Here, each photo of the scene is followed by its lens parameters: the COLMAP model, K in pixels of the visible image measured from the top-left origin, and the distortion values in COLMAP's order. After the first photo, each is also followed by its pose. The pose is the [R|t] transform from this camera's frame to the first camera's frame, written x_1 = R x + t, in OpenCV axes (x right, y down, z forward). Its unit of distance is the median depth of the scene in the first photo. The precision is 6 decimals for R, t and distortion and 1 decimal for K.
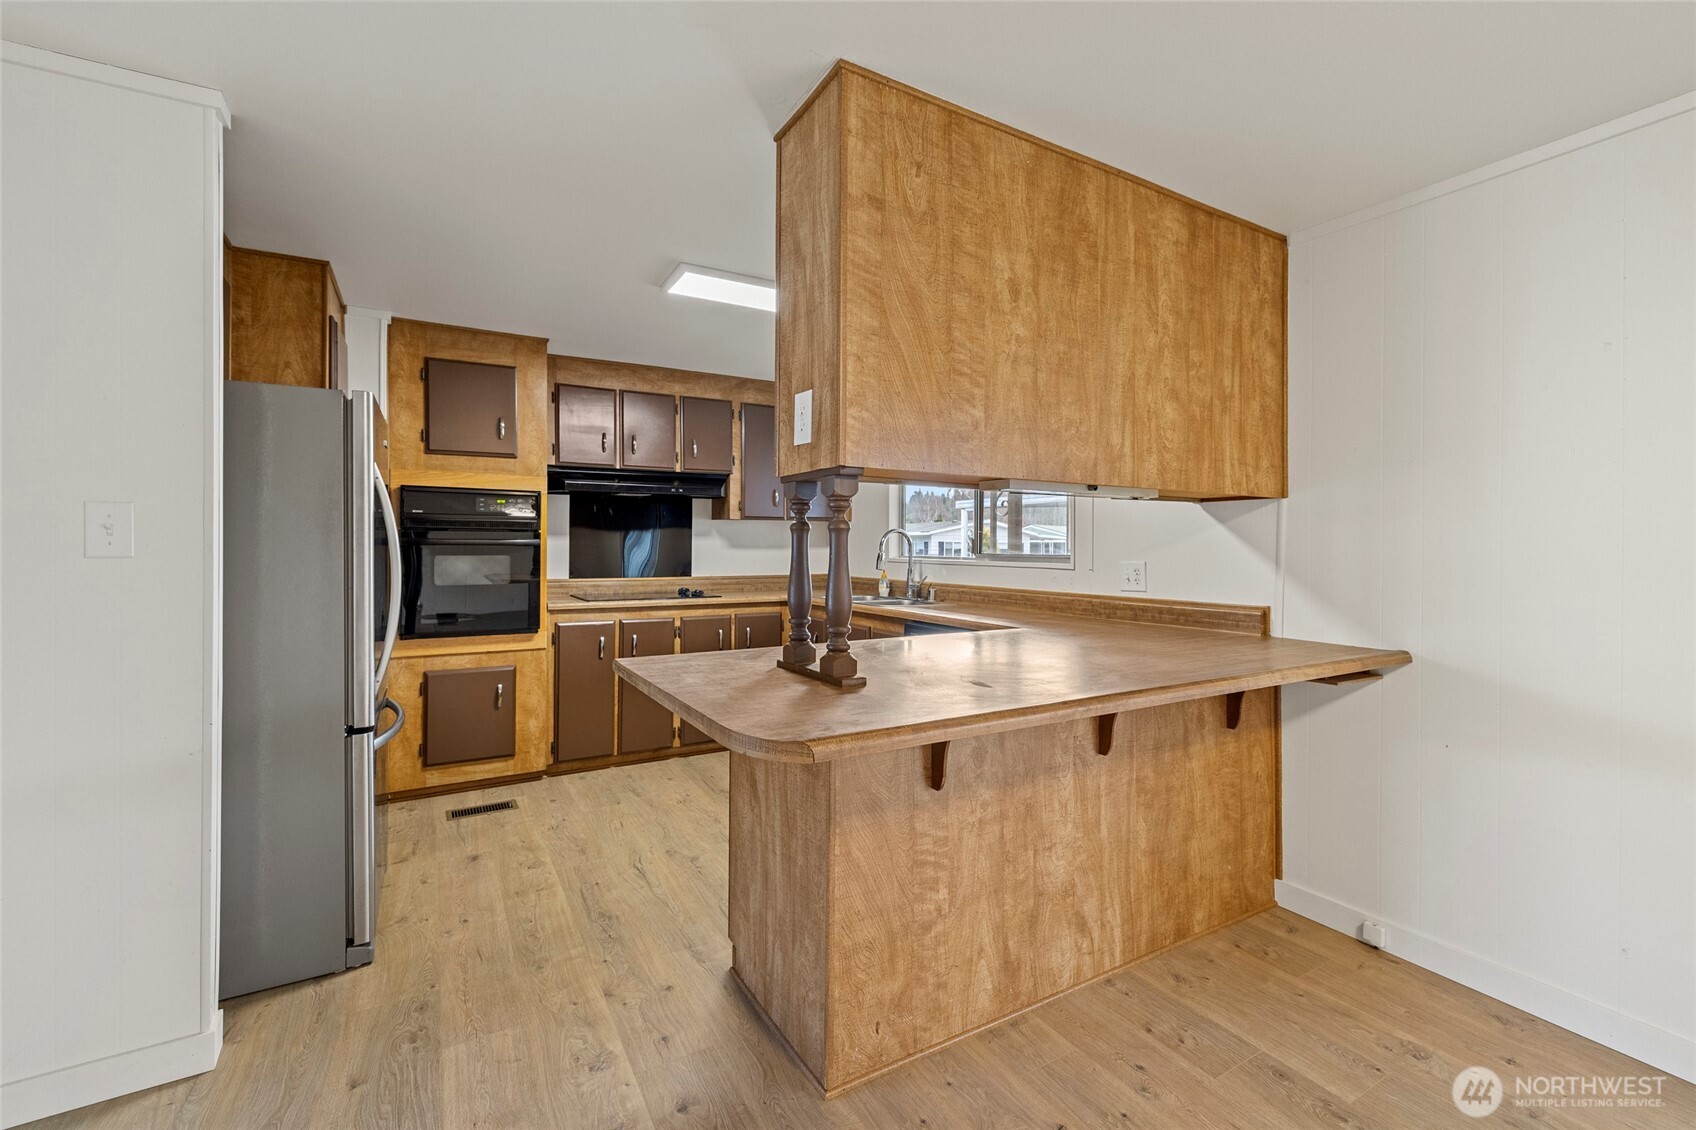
lens RADIAL K [[713.7, 0, 848.7], [0, 713.7, 548.2], [0, 0, 1]] dist [-0.000267, 0.000600]
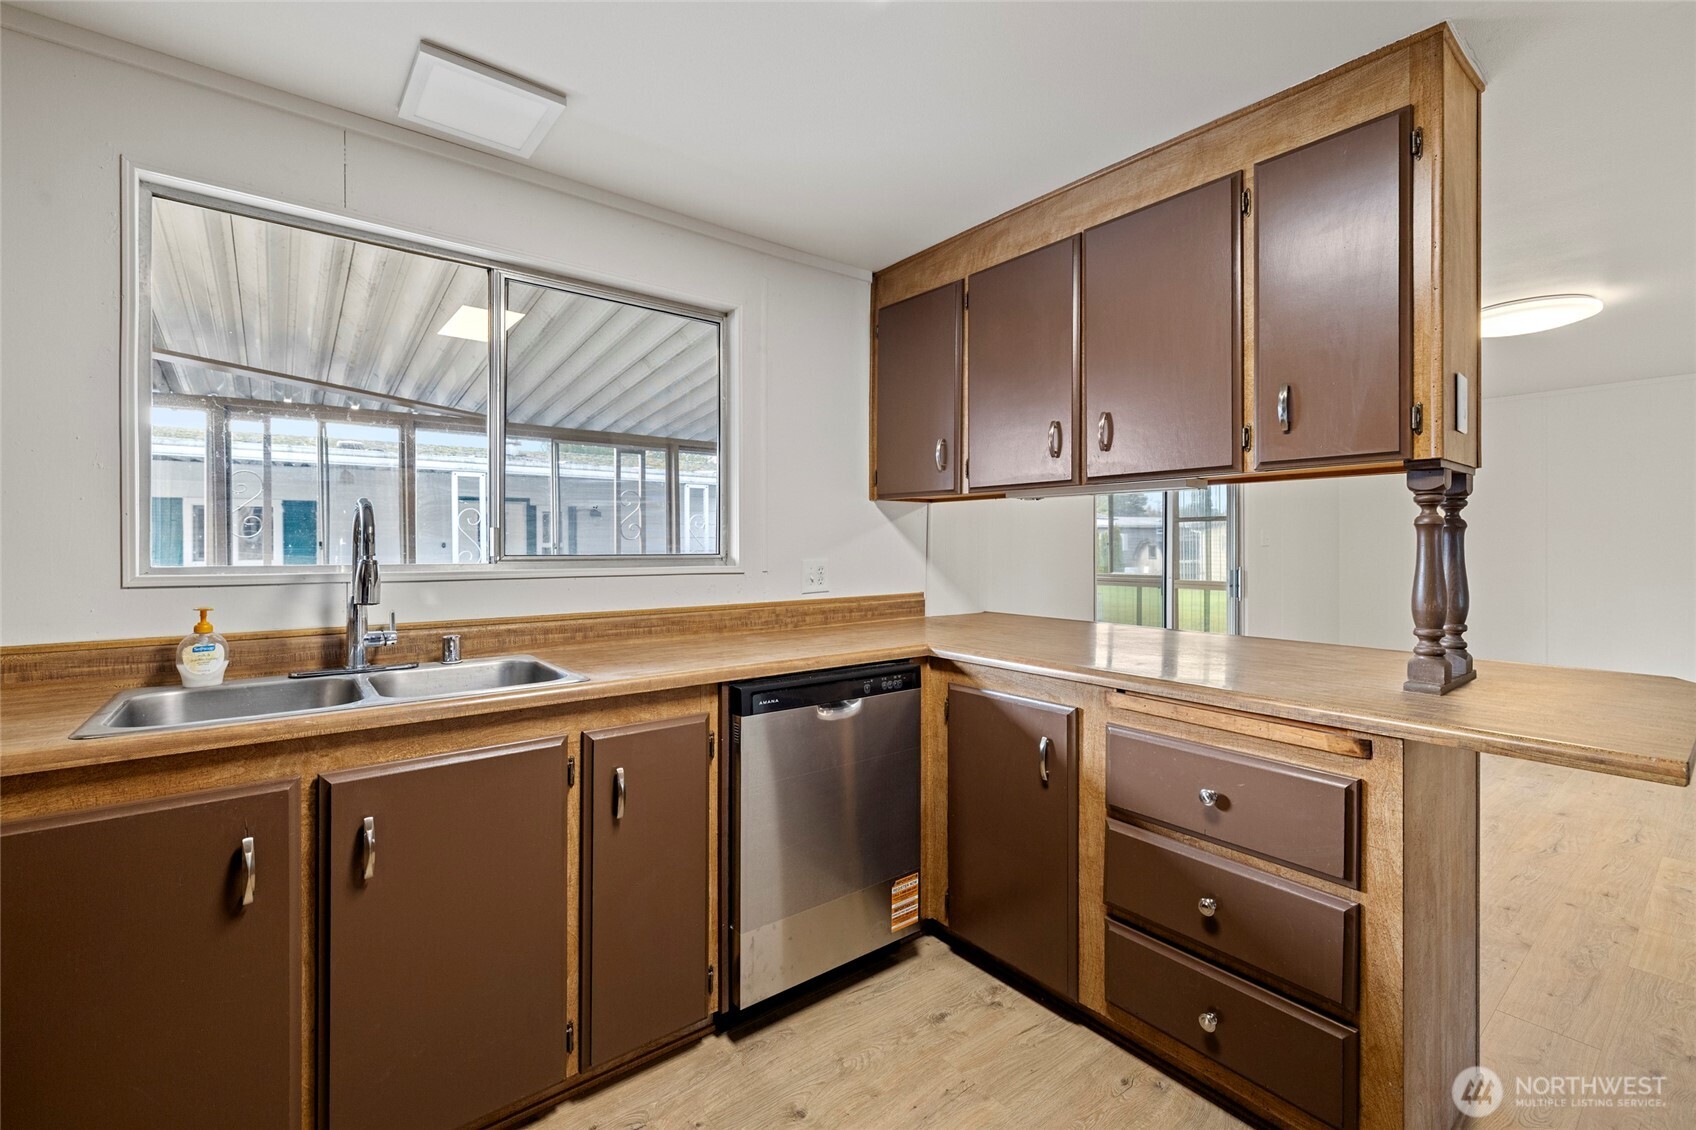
lens RADIAL K [[713.7, 0, 833.5], [0, 713.7, 547.6], [0, 0, 1]] dist [-0.000267, 0.000600]
pose [[-0.129309, -0.008720, 0.991566, -0.431896], [0.000594, 0.999960, 0.008871, -0.003704], [-0.991604, 0.001736, -0.129298, 0.958725]]
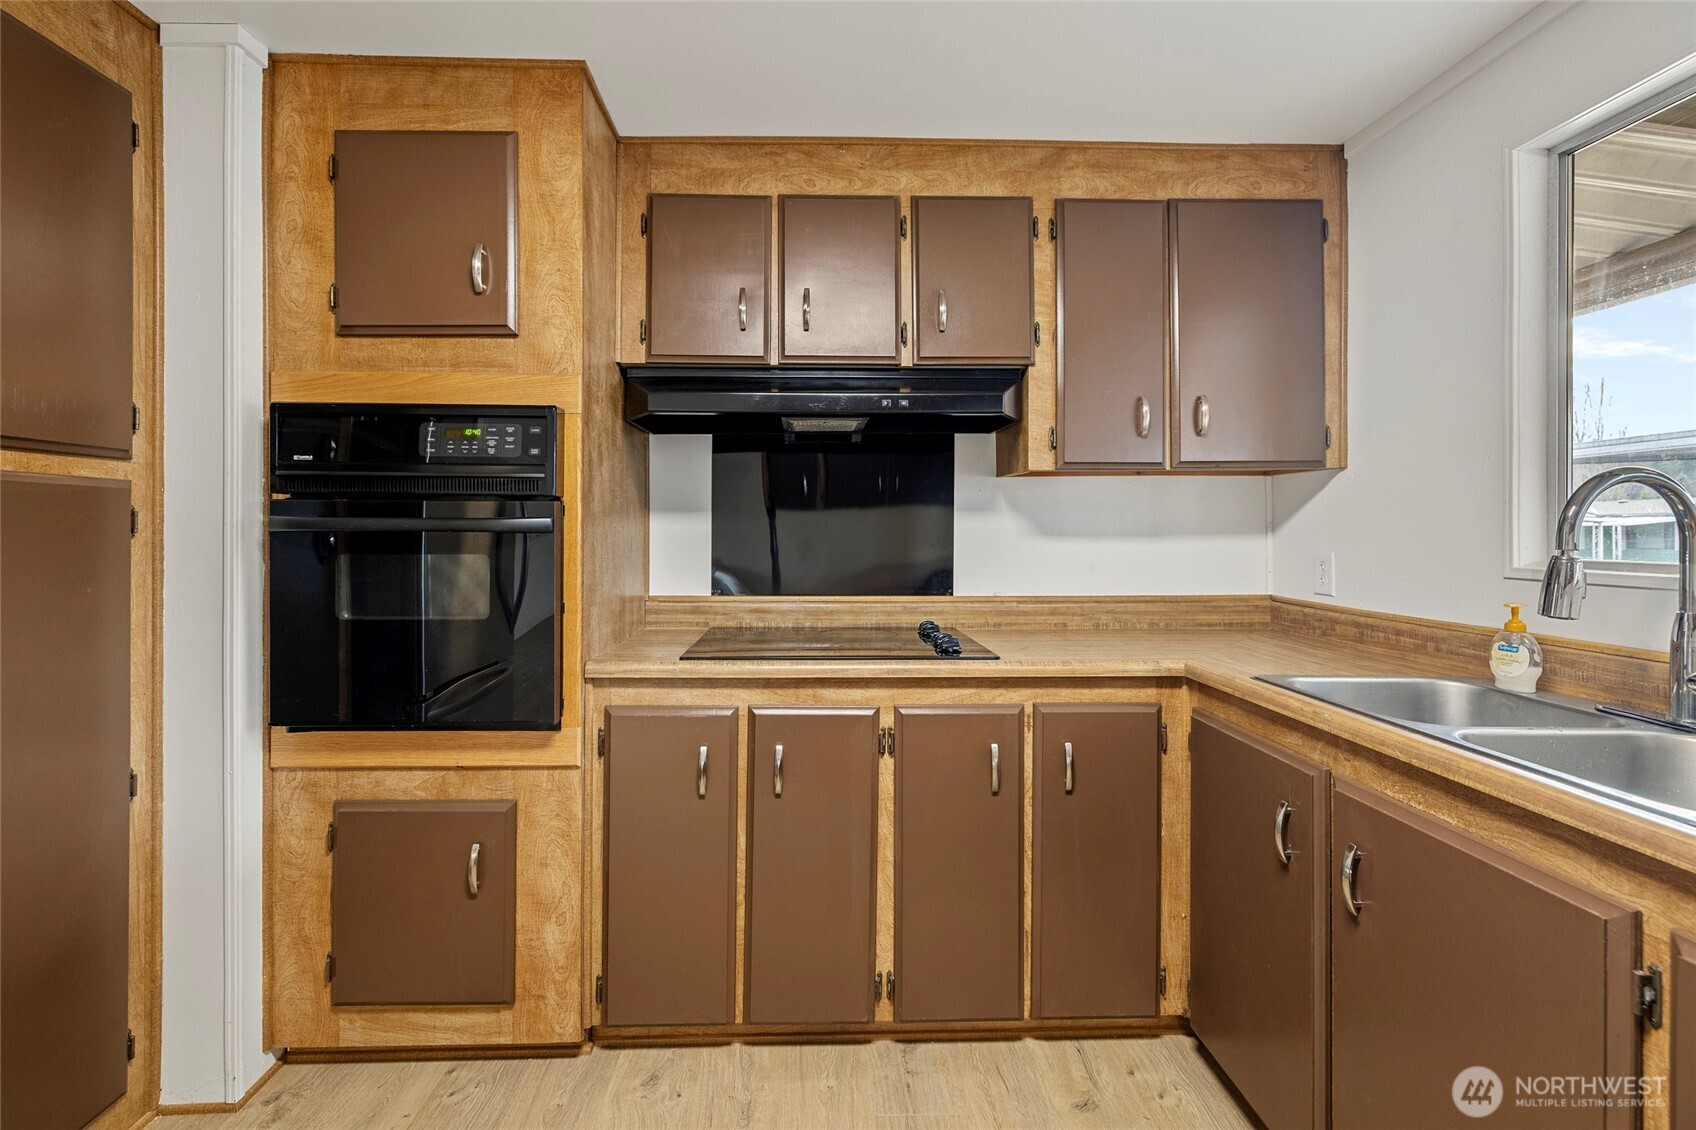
lens RADIAL K [[713.7, 0, 834.8], [0, 713.7, 532.8], [0, 0, 1]] dist [-0.000267, 0.000600]
pose [[0.876251, -0.002515, -0.481849, -0.080544], [0.000489, 0.999991, -0.004330, -0.001194], [0.481855, 0.003559, 0.876244, 0.747773]]
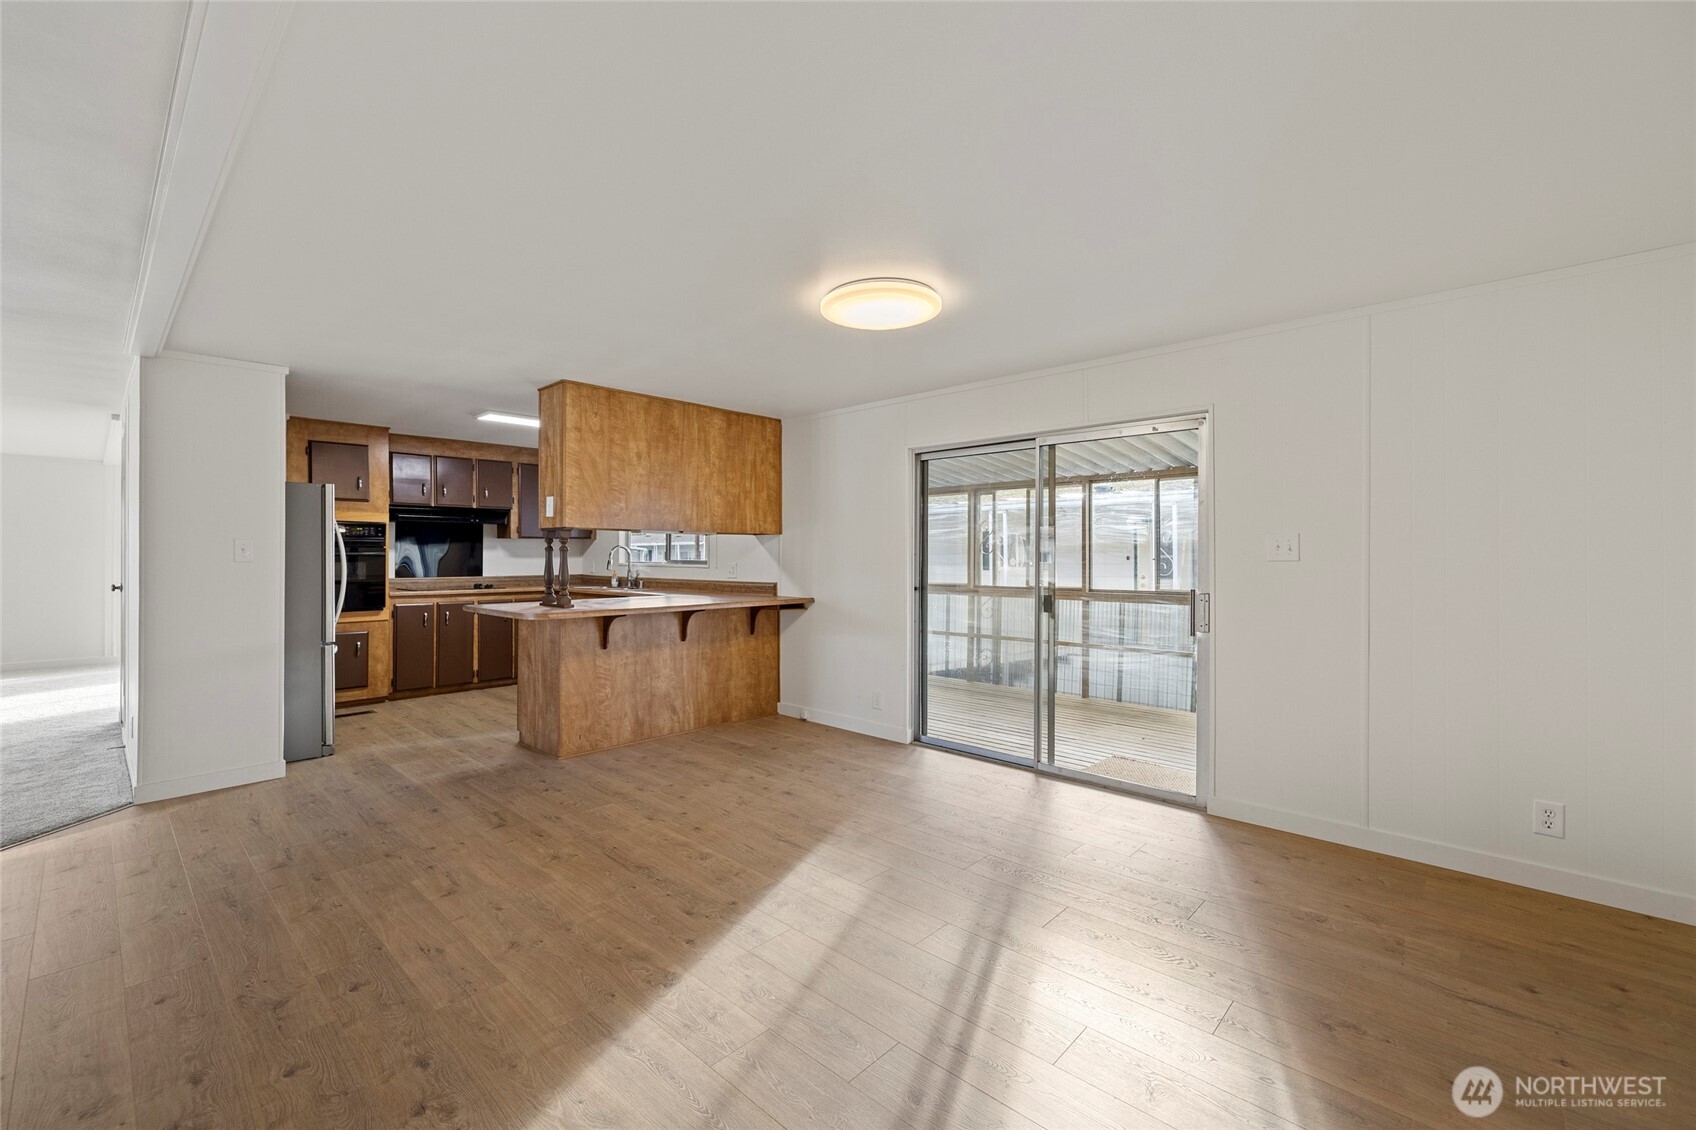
lens RADIAL K [[713.7, 0, 838.9], [0, 713.7, 555.7], [0, 0, 1]] dist [-0.000267, 0.000600]
pose [[0.960333, -0.002410, 0.278845, 0.111241], [0.002865, 0.999995, -0.001223, 0.000669], [-0.278840, 0.001973, 0.960335, -0.895457]]
